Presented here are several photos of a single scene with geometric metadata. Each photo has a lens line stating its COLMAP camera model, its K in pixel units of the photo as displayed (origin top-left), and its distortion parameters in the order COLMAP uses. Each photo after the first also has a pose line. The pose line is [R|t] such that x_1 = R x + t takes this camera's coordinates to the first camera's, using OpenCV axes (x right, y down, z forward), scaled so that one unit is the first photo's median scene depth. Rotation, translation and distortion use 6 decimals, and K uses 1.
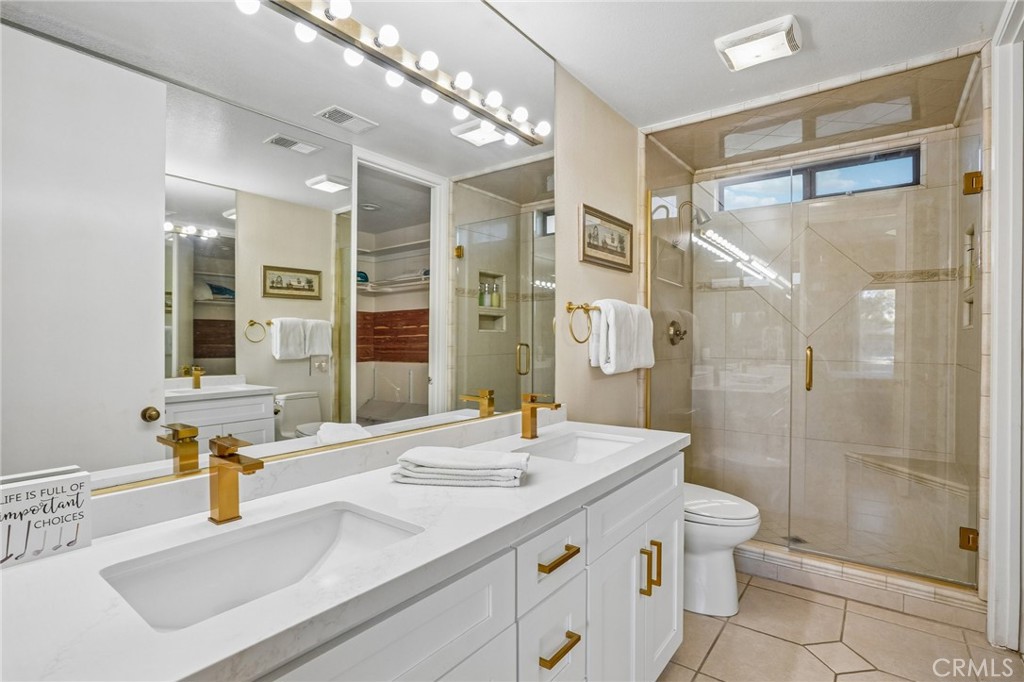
lens RADIAL K [[500.3, 0, 512.0], [0, 500.3, 341.0], [0, 0, 1]] dist [-0.042615, 0.000033]
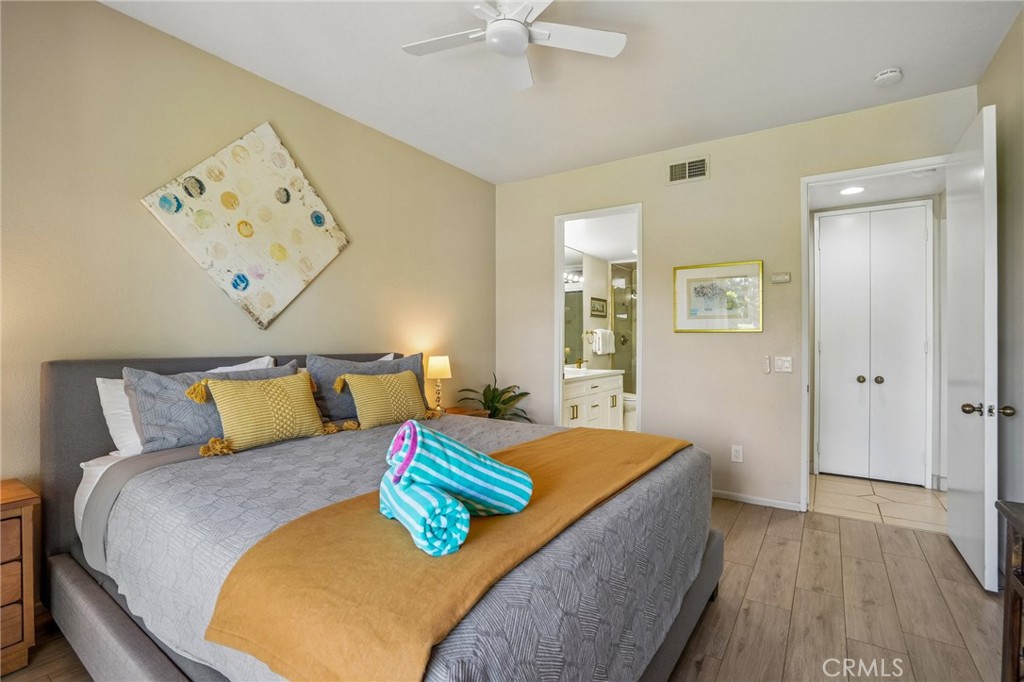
lens RADIAL K [[482.8, 0, 508.0], [0, 482.8, 326.3], [0, 0, 1]] dist [-0.068713, 0.027708]
pose [[0.998776, 0.002550, 0.049393, -0.457376], [-0.000805, 0.999376, -0.035316, 0.000289], [-0.049452, 0.035233, 0.998155, -1.708446]]
